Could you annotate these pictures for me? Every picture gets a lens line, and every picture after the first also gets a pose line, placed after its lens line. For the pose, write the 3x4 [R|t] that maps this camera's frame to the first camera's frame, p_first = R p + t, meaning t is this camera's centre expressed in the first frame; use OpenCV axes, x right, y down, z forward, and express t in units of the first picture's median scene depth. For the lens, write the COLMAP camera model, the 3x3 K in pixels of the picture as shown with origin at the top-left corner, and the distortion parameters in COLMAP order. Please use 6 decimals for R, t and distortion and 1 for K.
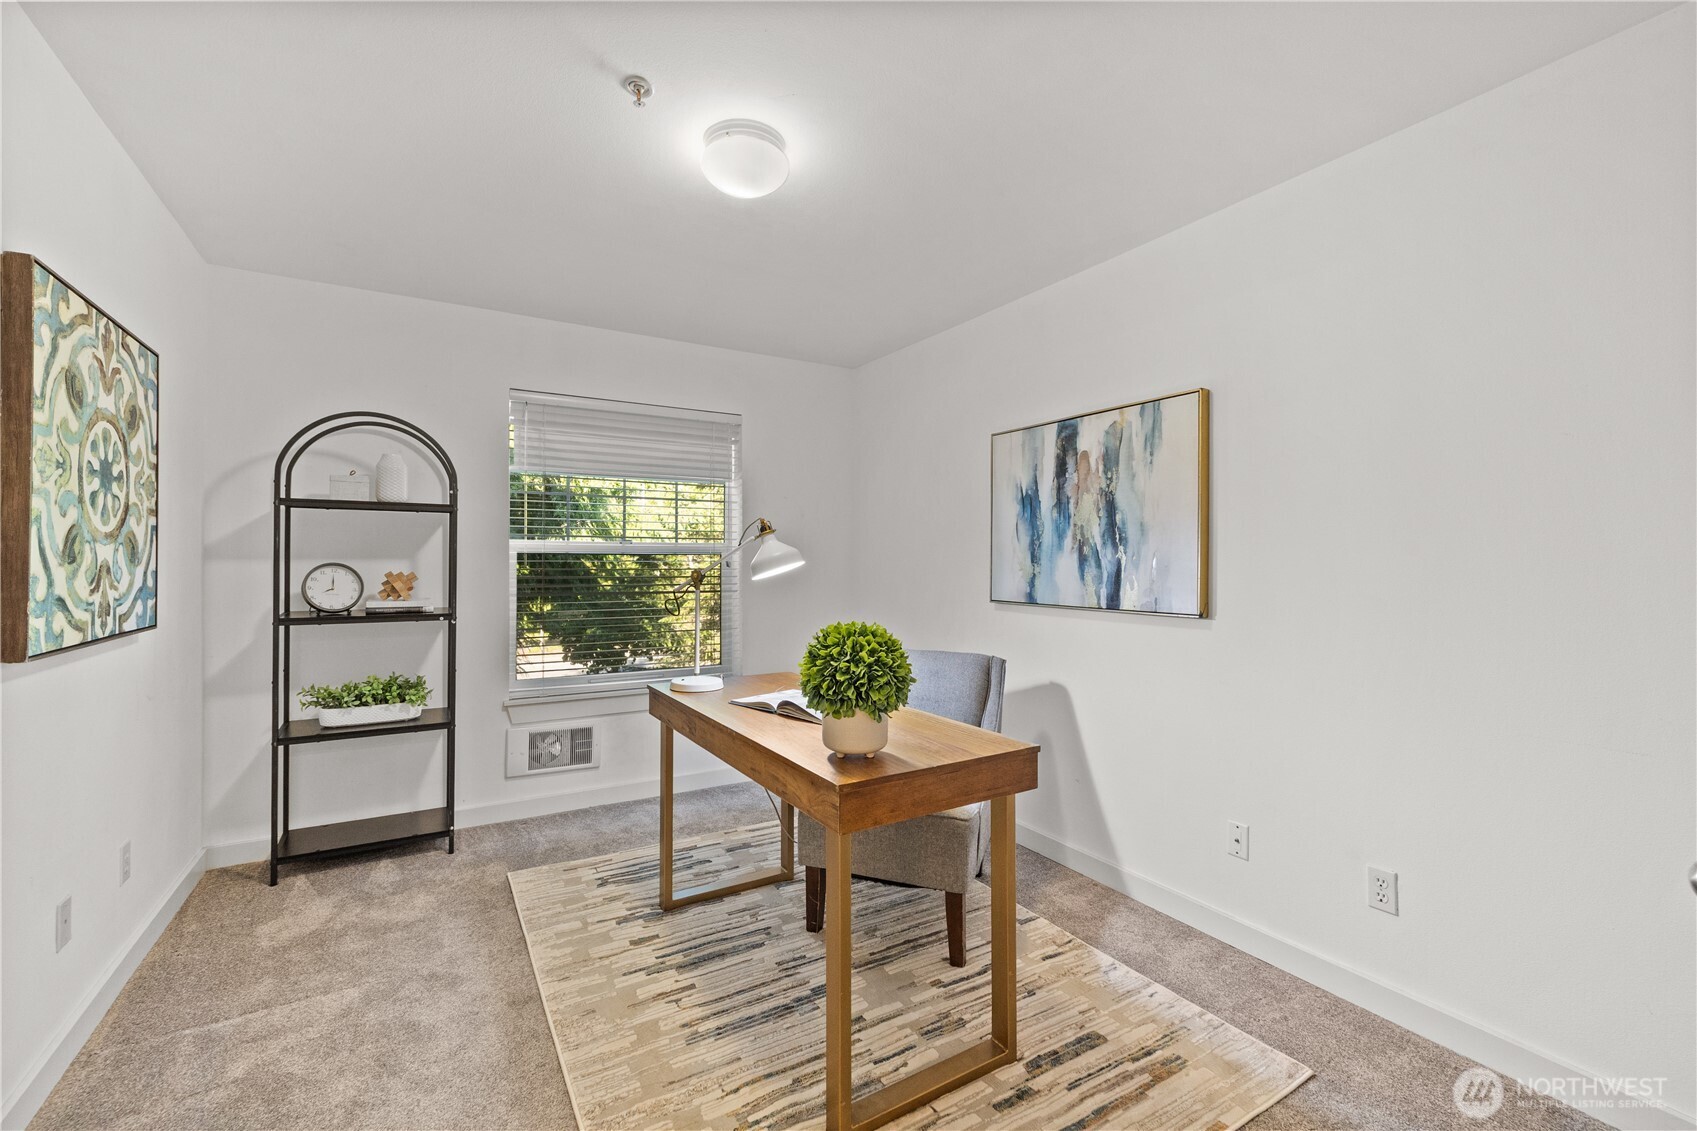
lens RADIAL K [[719.9, 0, 833.9], [0, 719.9, 561.7], [0, 0, 1]] dist [-0.002277, 0.000143]
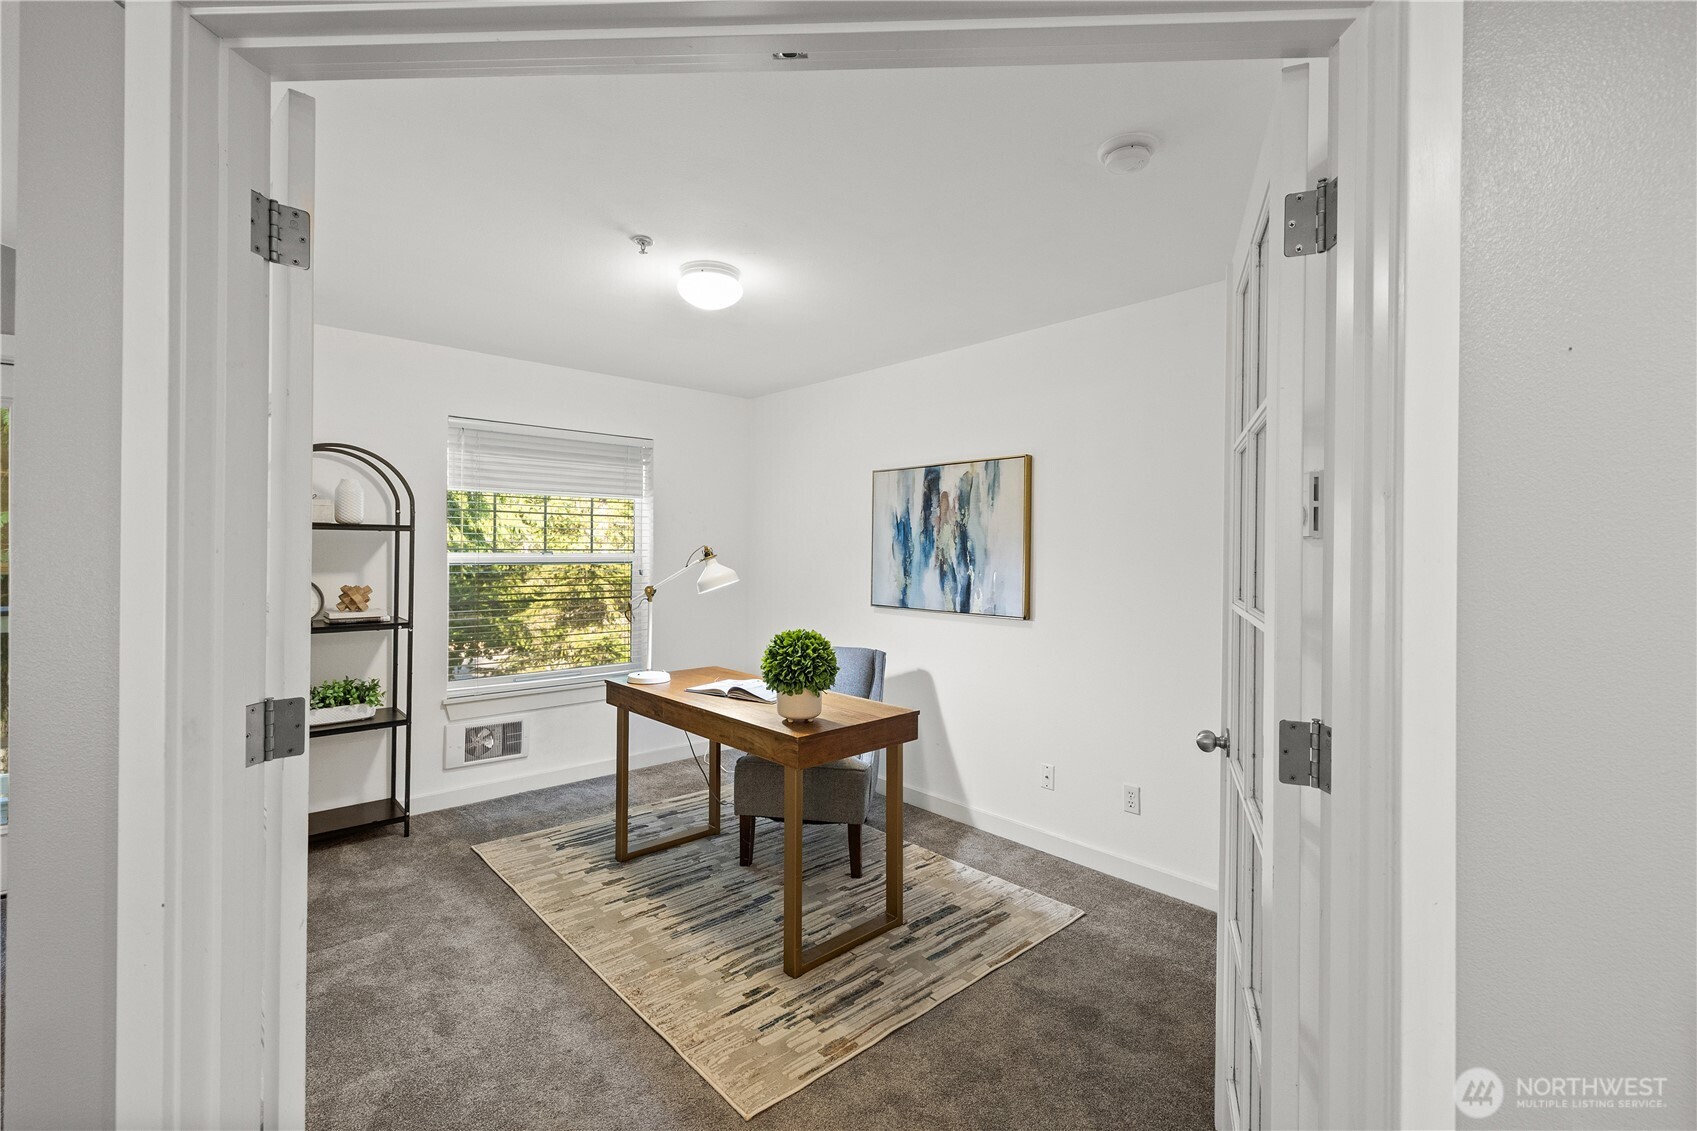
lens RADIAL K [[754.4, 0, 846.9], [0, 754.4, 554.3], [0, 0, 1]] dist [-0.001446, -0.000311]
pose [[0.975652, 0.005765, 0.219248, -0.151503], [-0.006872, 0.999967, 0.004287, -0.053785], [-0.219216, -0.005689, 0.975660, -0.361212]]
